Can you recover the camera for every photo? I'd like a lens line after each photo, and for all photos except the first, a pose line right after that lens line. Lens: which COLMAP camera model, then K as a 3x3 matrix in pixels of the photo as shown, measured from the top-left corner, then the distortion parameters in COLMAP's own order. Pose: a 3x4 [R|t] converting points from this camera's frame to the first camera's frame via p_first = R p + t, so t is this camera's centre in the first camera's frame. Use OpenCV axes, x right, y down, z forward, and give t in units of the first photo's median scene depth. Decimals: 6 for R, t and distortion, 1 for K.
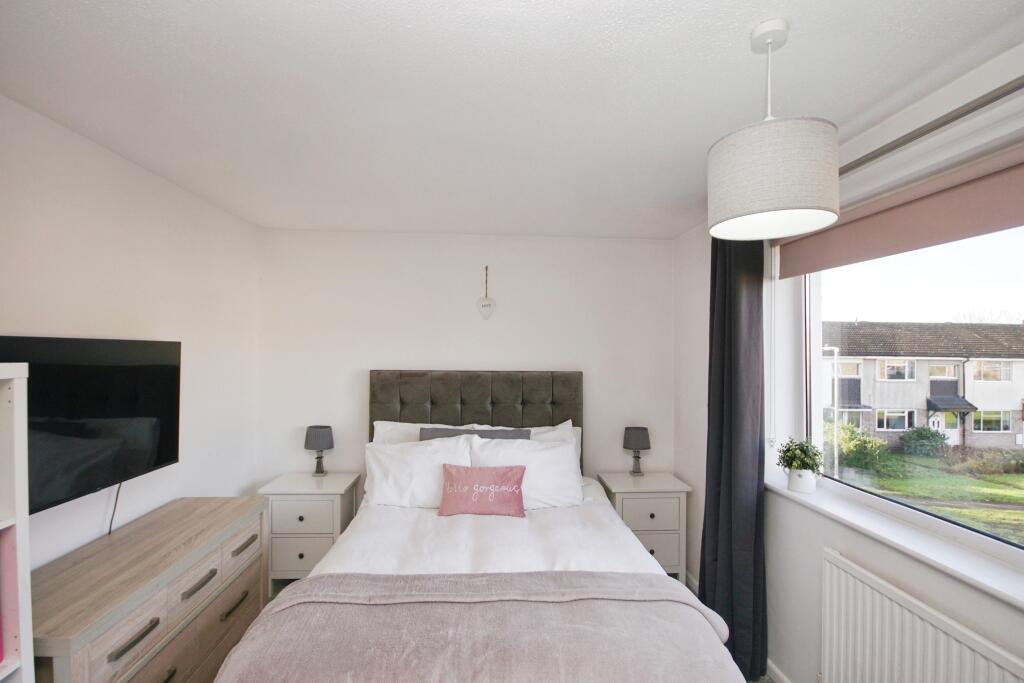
lens RADIAL K [[494.2, 0, 528.0], [0, 494.2, 353.7], [0, 0, 1]] dist [-0.000665, 0.000216]
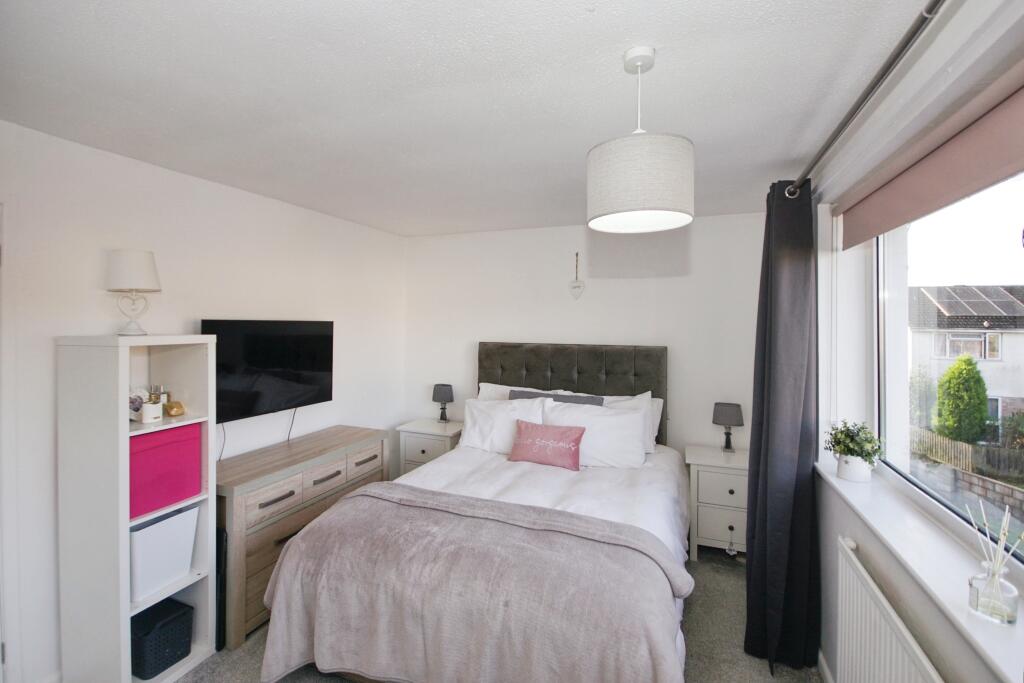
lens RADIAL K [[466.7, 0, 510.0], [0, 466.7, 327.0], [0, 0, 1]] dist [-0.000249, 0.000151]
pose [[0.905961, 0.000324, -0.423360, 0.298087], [-0.001505, 0.999996, -0.002455, -0.003314], [0.423358, 0.002861, 0.905958, -0.055016]]
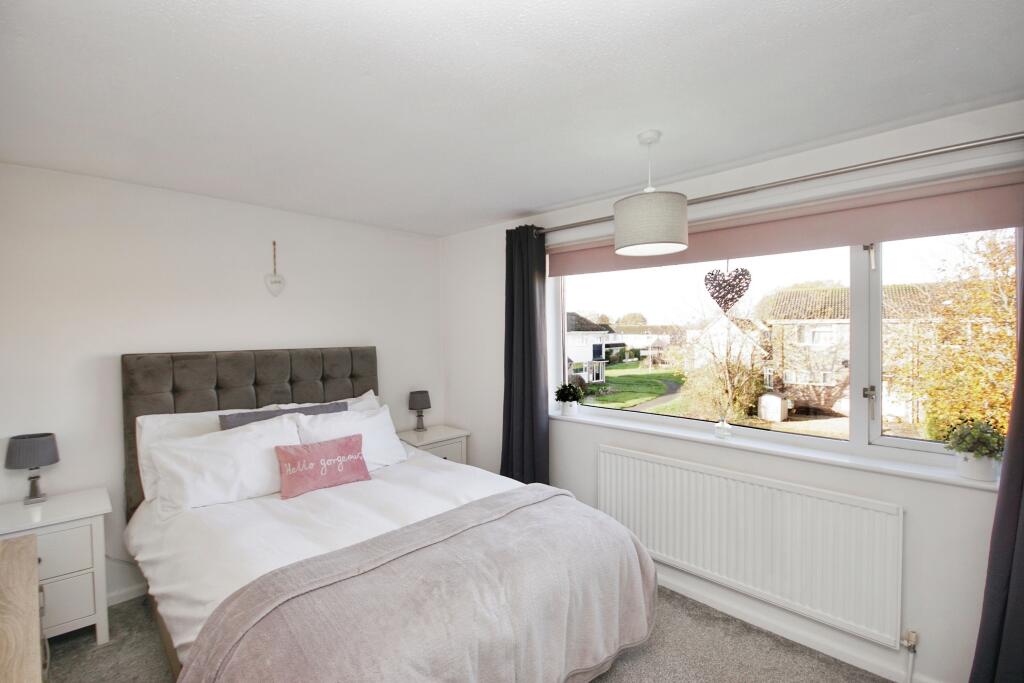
lens RADIAL K [[433.3, 0, 513.3], [0, 433.3, 337.8], [0, 0, 1]] dist [0.000876, 0.000261]
pose [[0.752429, -0.022858, 0.658276, -0.376679], [0.014151, 0.999728, 0.018539, 0.003218], [-0.658521, -0.004635, 0.752548, 0.066916]]
